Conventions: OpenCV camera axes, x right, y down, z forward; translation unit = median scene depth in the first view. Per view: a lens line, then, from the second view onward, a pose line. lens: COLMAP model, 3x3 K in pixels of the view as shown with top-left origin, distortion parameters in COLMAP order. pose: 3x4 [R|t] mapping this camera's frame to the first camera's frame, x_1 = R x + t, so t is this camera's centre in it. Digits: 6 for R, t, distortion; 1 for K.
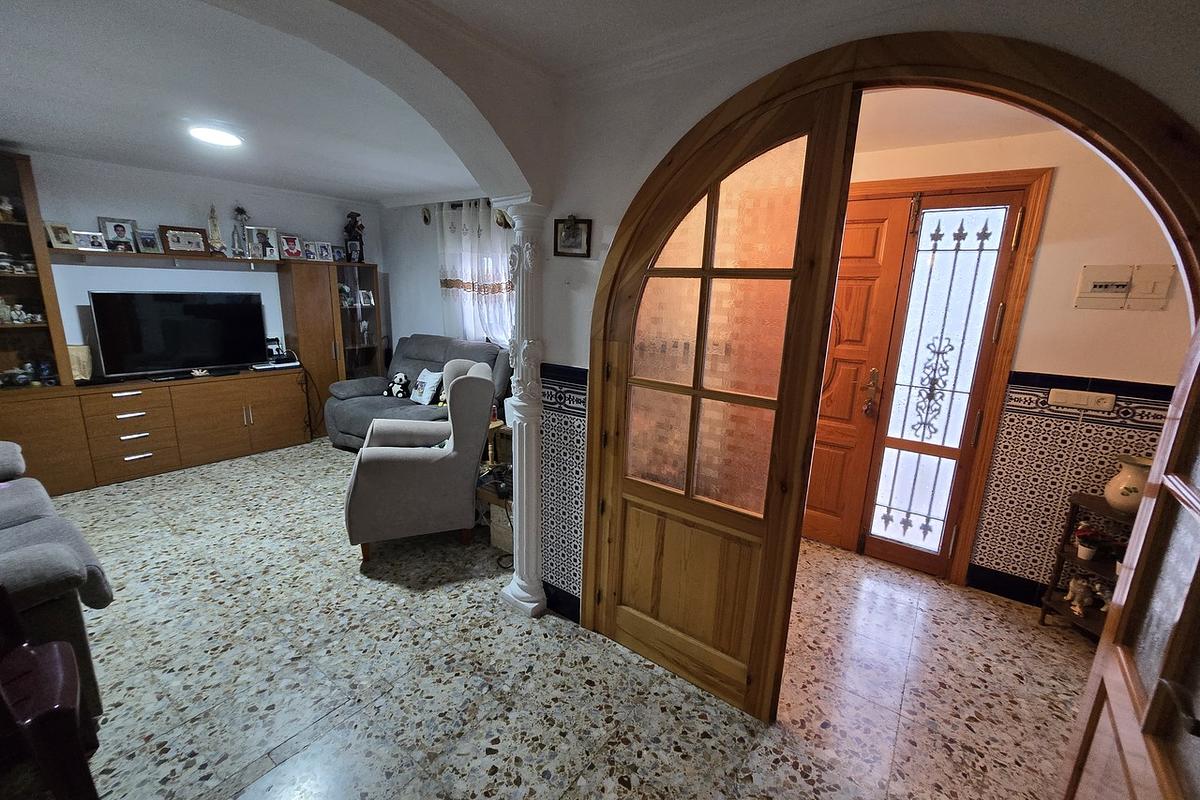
lens RADIAL K [[504.4, 0, 602.8], [0, 504.4, 400.5], [0, 0, 1]] dist [-0.002001, -0.000021]
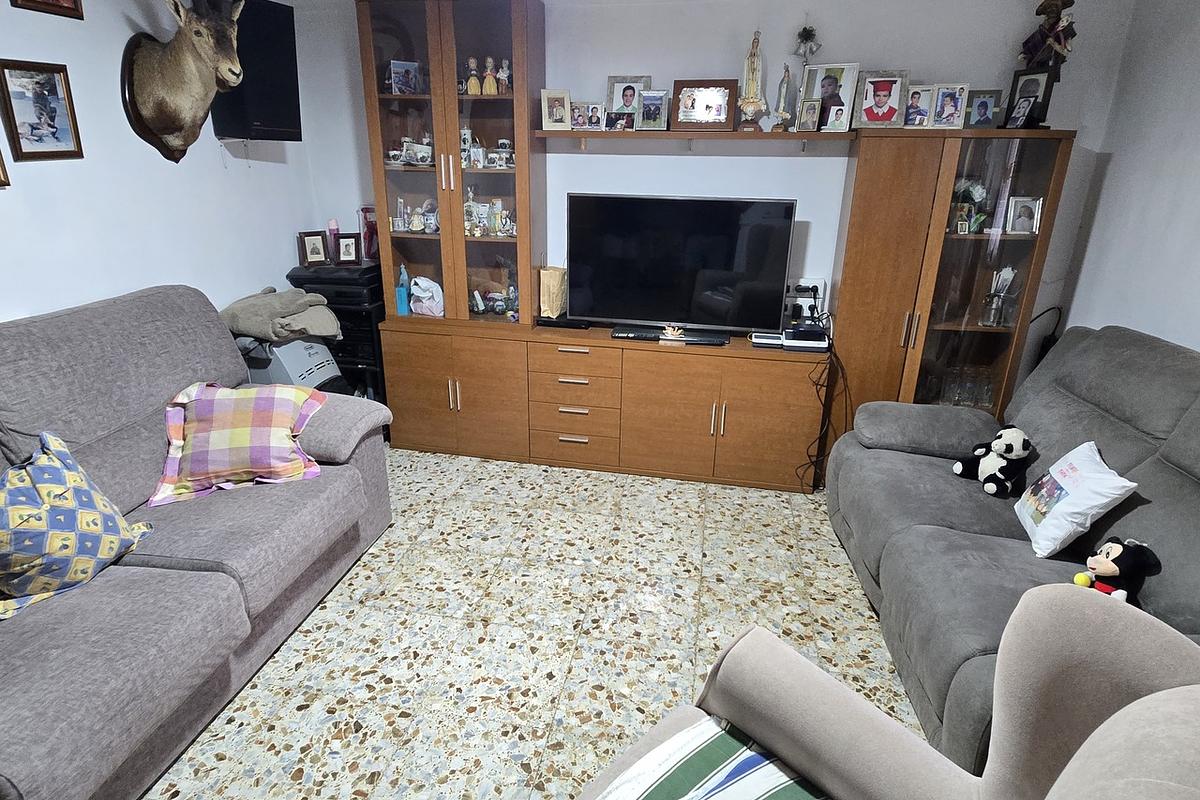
lens RADIAL K [[660.3, 0, 598.7], [0, 660.3, 398.9], [0, 0, 1]] dist [0.000336, -0.001242]
pose [[0.434912, 0.289559, -0.852647, -0.176432], [-0.197237, 0.954527, 0.223552, -0.175572], [0.878606, 0.070948, 0.472247, 0.698447]]
